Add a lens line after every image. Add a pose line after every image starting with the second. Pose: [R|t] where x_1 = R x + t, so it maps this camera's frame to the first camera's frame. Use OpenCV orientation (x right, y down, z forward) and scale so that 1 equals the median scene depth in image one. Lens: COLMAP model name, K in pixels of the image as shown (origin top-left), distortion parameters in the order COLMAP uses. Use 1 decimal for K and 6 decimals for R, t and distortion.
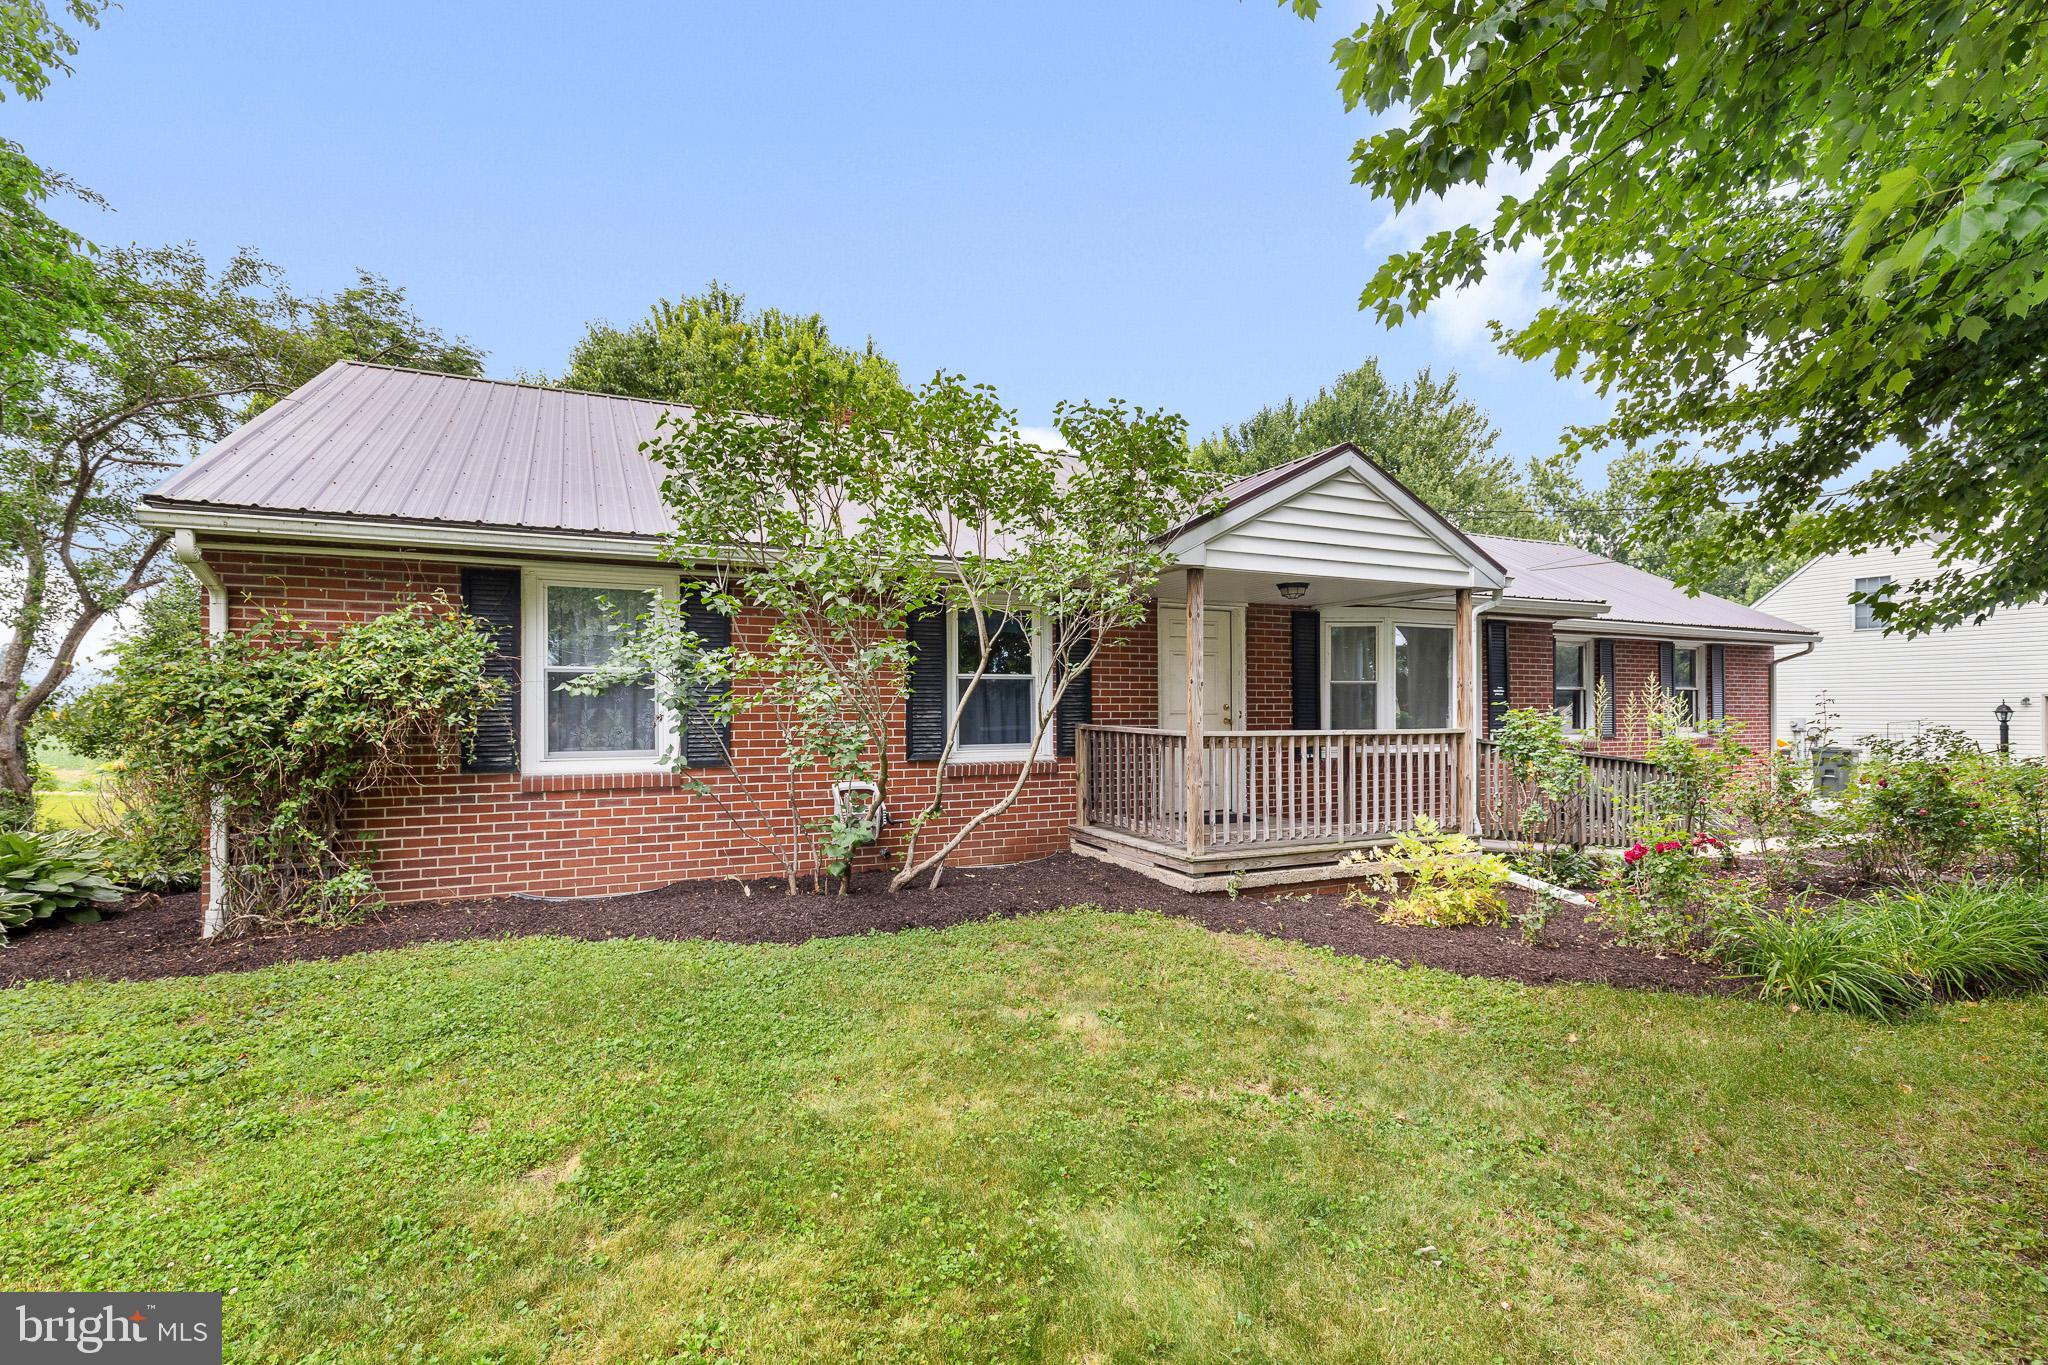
lens RADIAL K [[947.2, 0, 1012.7], [0, 947.2, 691.7], [0, 0, 1]] dist [0.002618, 0.000241]
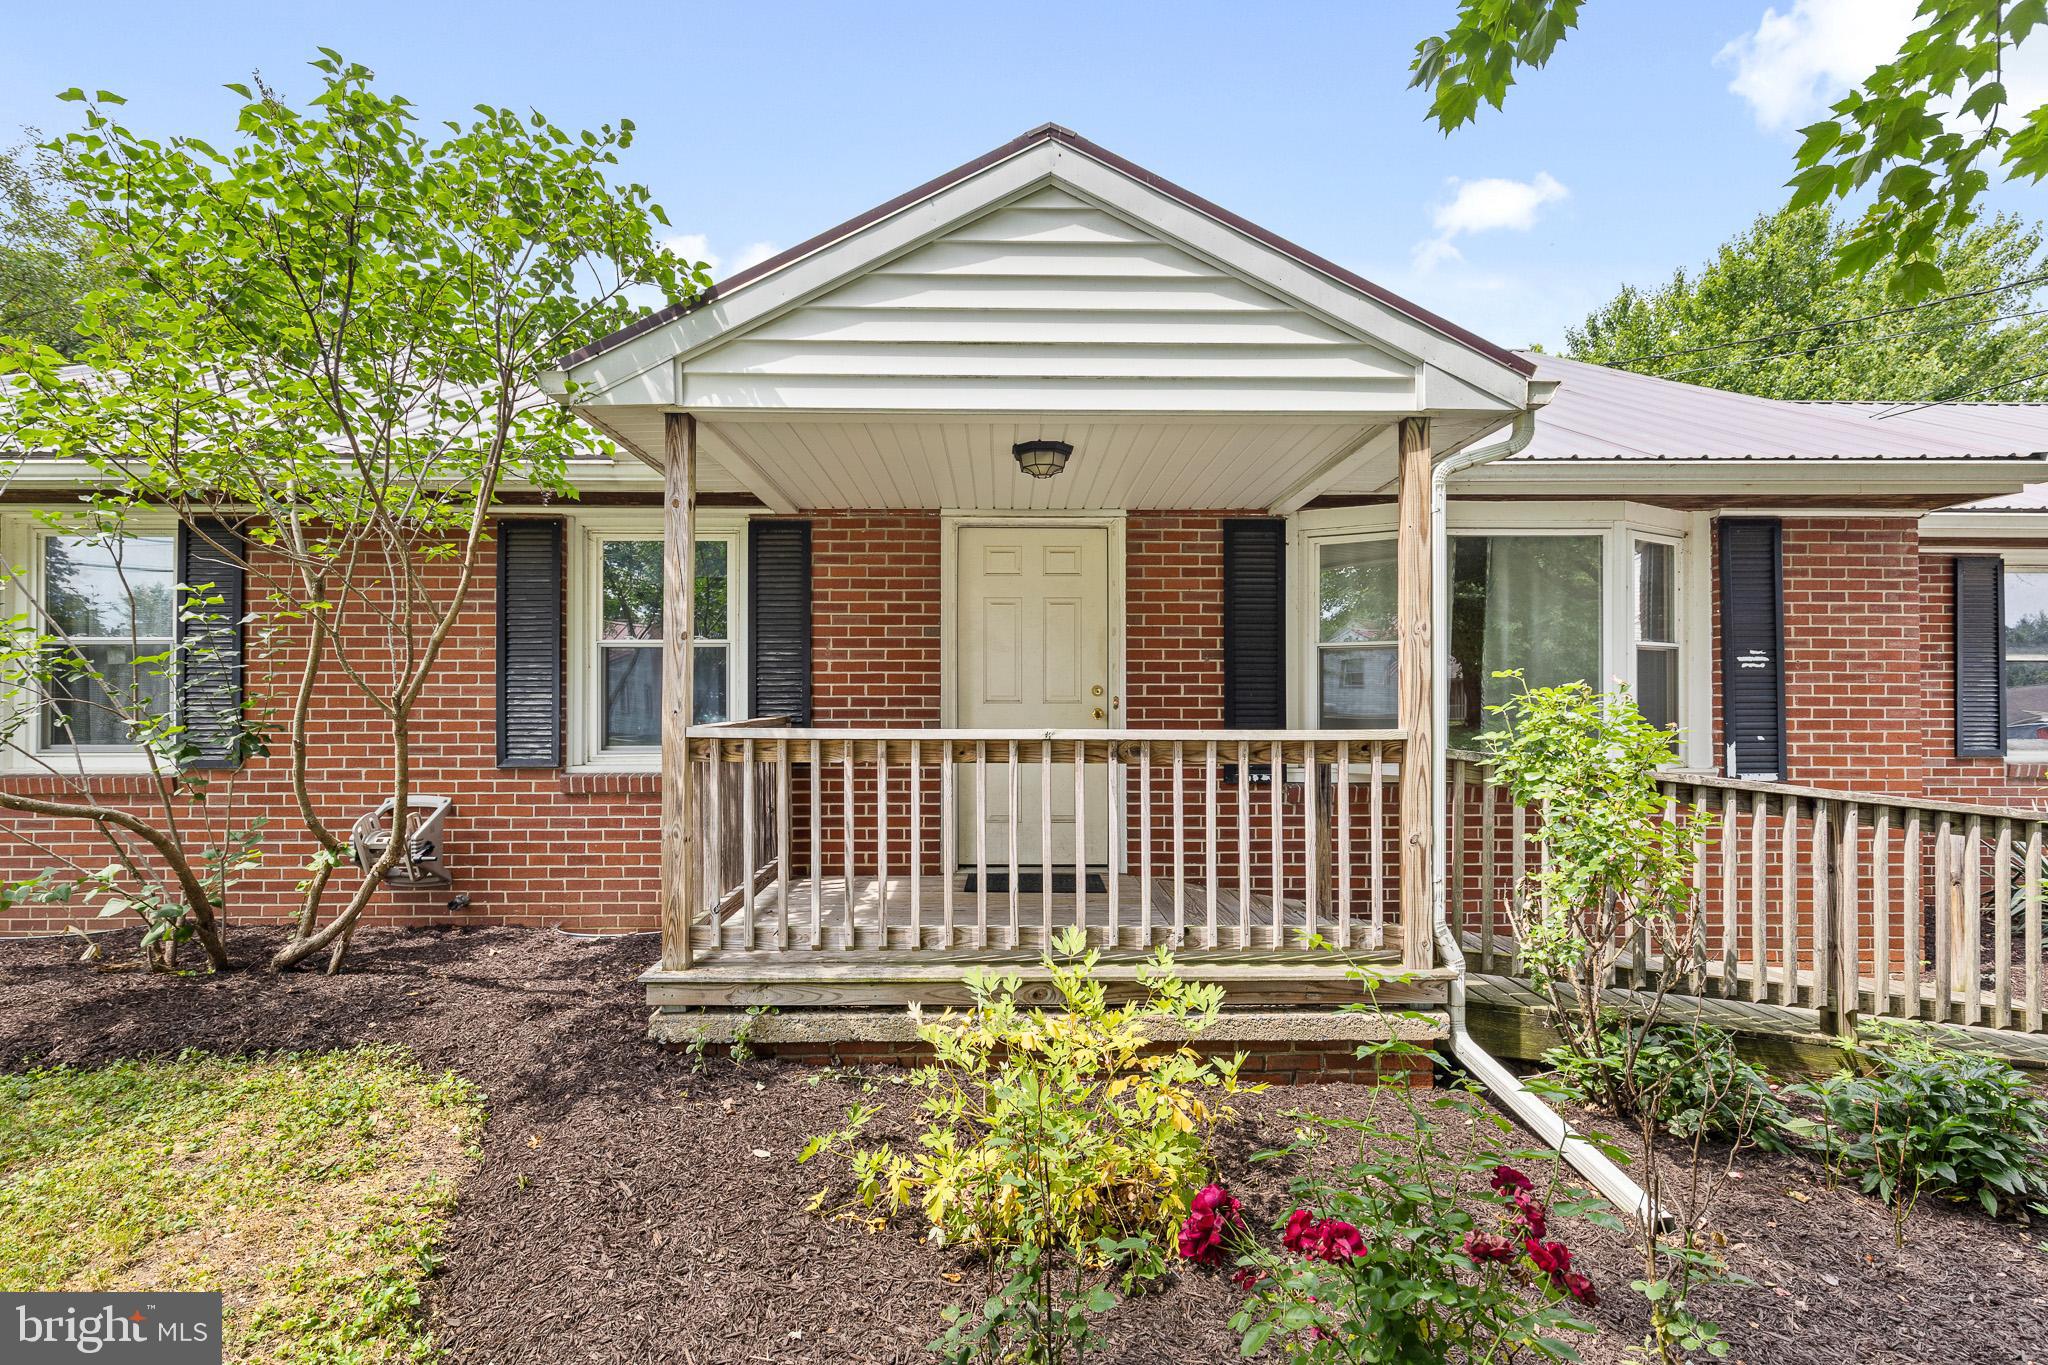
lens RADIAL K [[947.2, 0, 1031.5], [0, 947.2, 679.2], [0, 0, 1]] dist [0.002618, 0.000241]
pose [[0.906909, -0.010612, -0.421192, 0.445165], [0.003902, 0.999851, -0.016790, 0.019215], [0.421308, 0.013583, 0.906816, 0.462452]]
